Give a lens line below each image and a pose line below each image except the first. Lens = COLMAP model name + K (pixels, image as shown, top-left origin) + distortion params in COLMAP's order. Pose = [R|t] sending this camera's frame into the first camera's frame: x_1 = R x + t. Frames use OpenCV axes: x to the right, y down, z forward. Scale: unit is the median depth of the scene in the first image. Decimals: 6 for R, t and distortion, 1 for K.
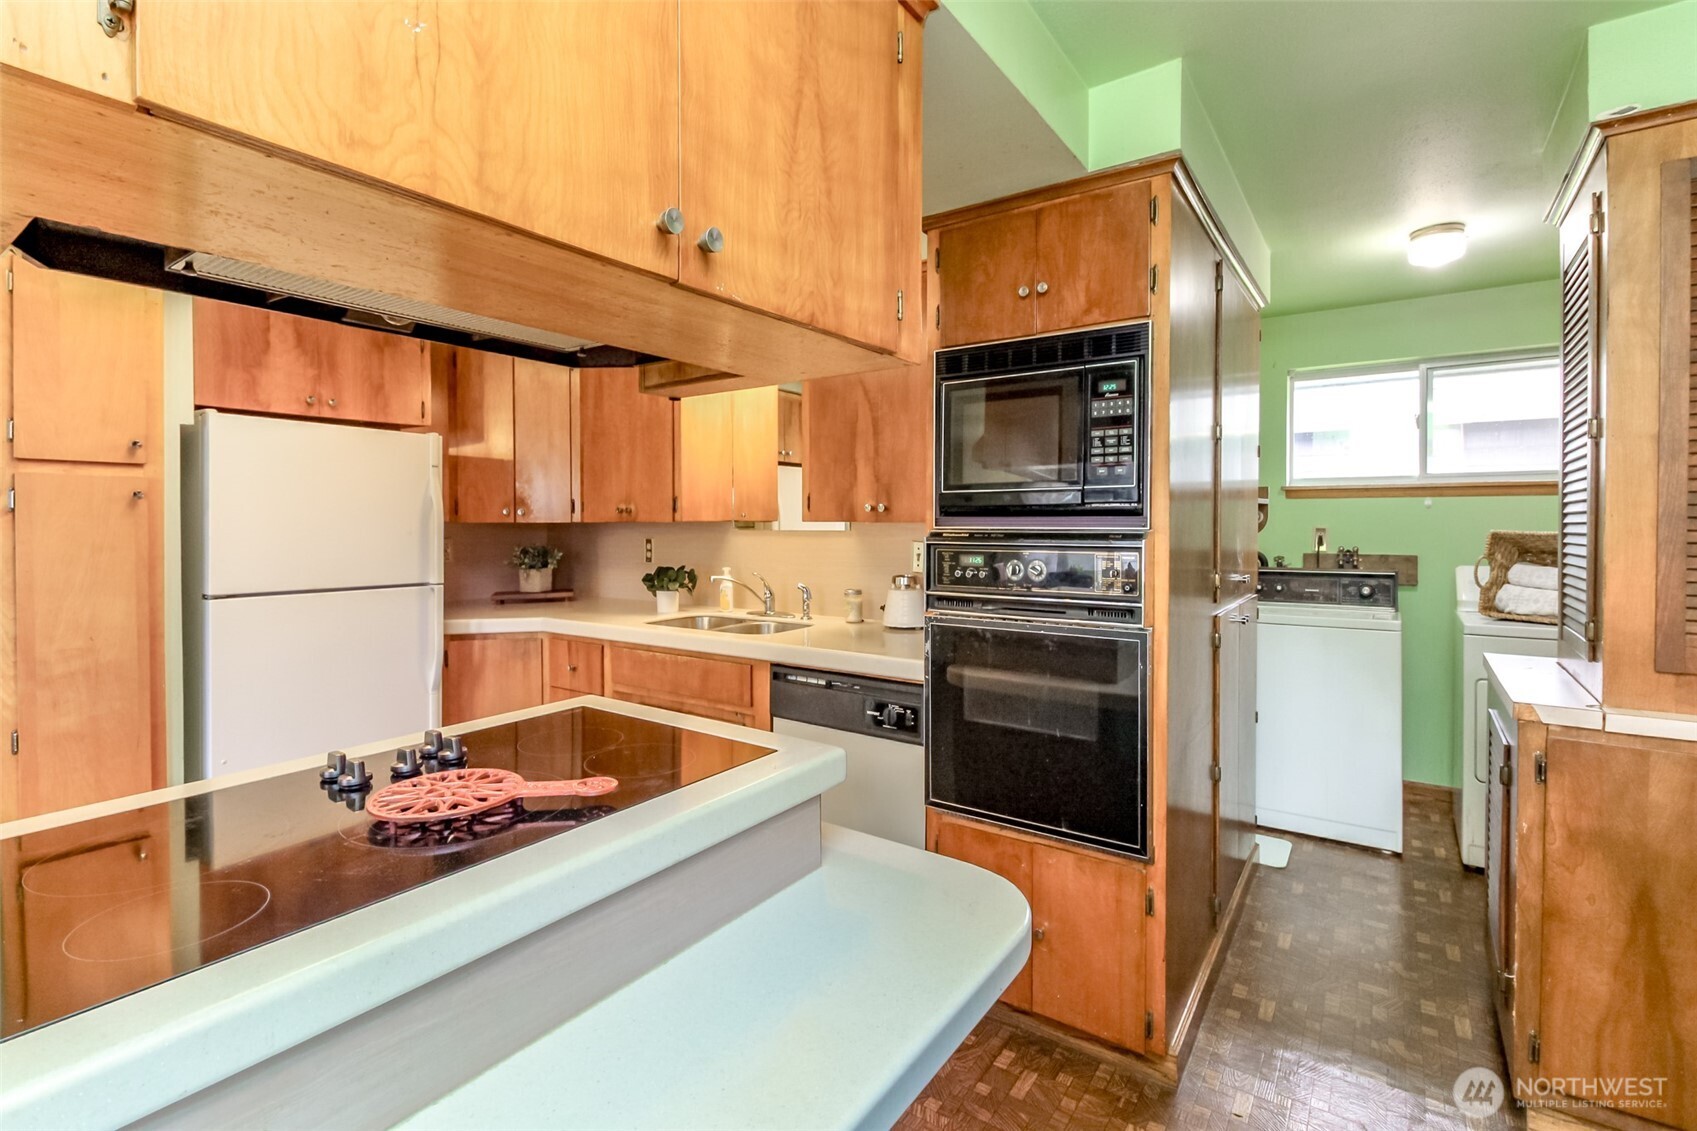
lens RADIAL K [[783.7, 0, 835.8], [0, 783.7, 534.0], [0, 0, 1]] dist [0.023026, -0.014702]
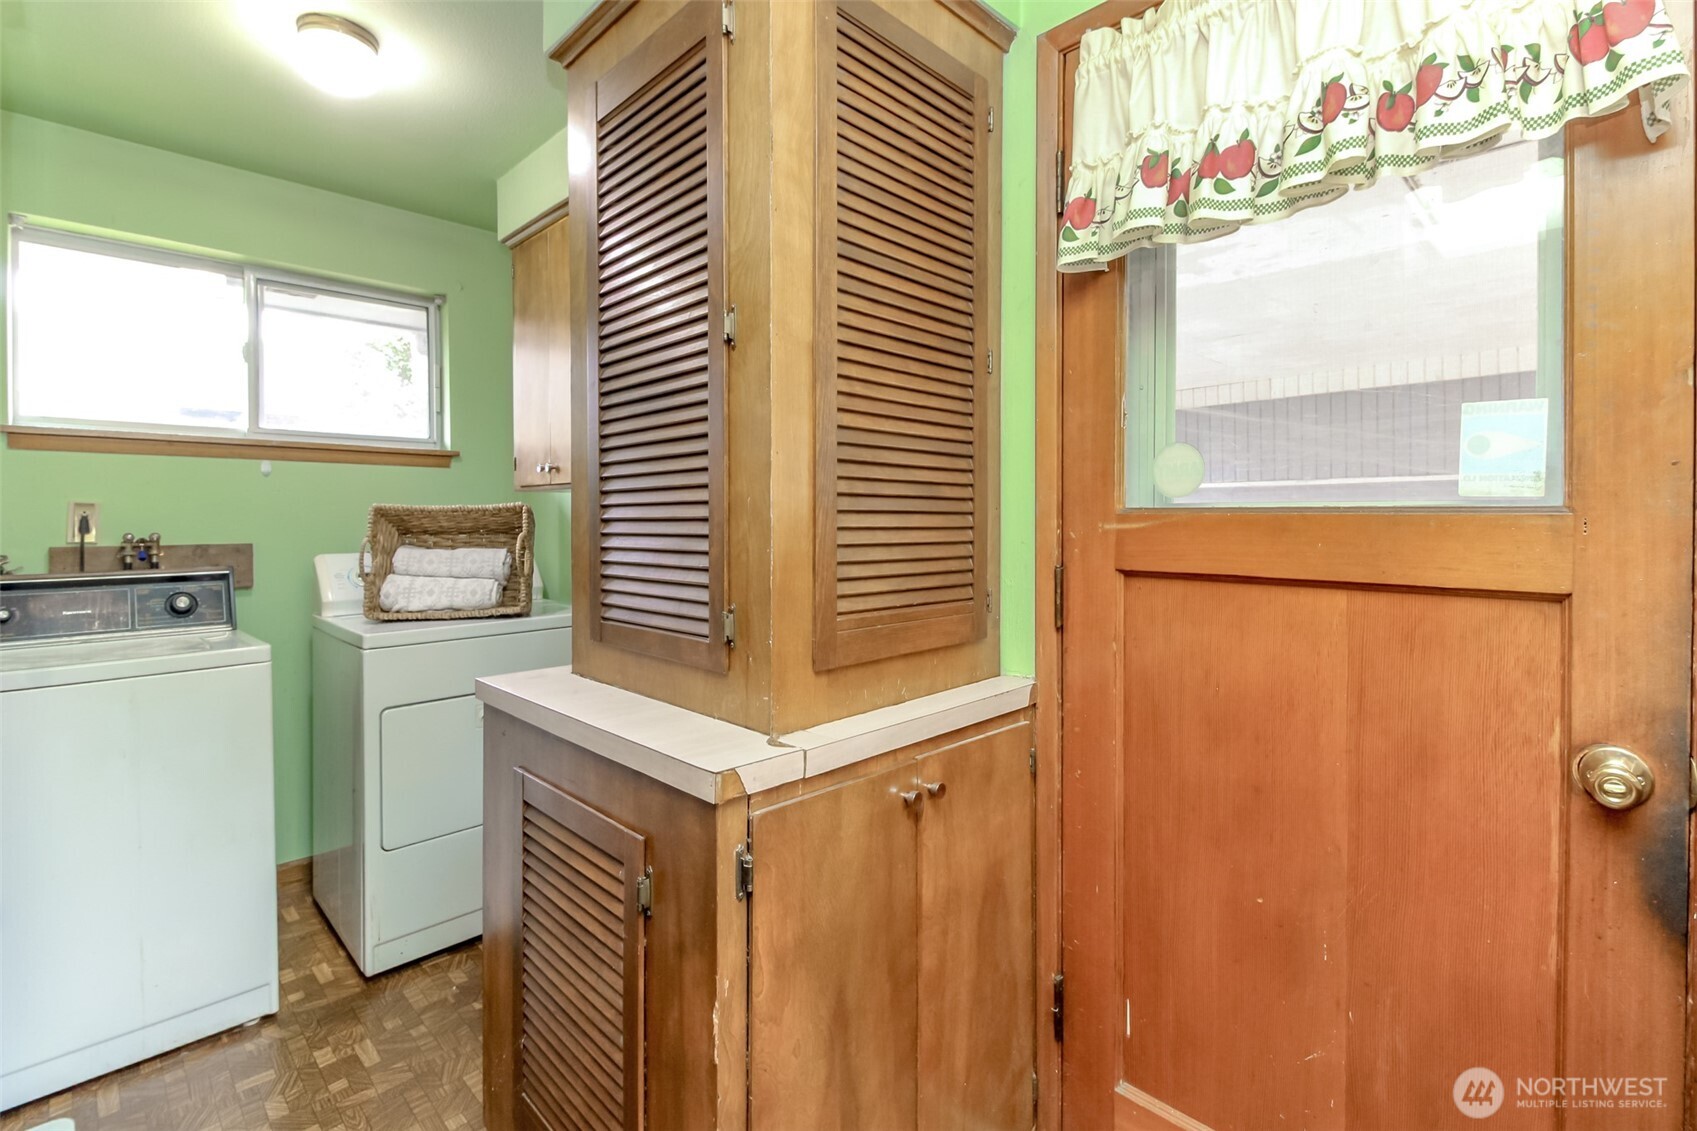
lens RADIAL K [[769.9, 0, 845.3], [0, 769.9, 520.1], [0, 0, 1]] dist [0.001694, 0.000037]
pose [[0.163424, -0.002807, 0.986552, 0.169902], [0.018005, 0.999838, -0.000138, 0.017598], [-0.986392, 0.017786, 0.163448, 0.413135]]
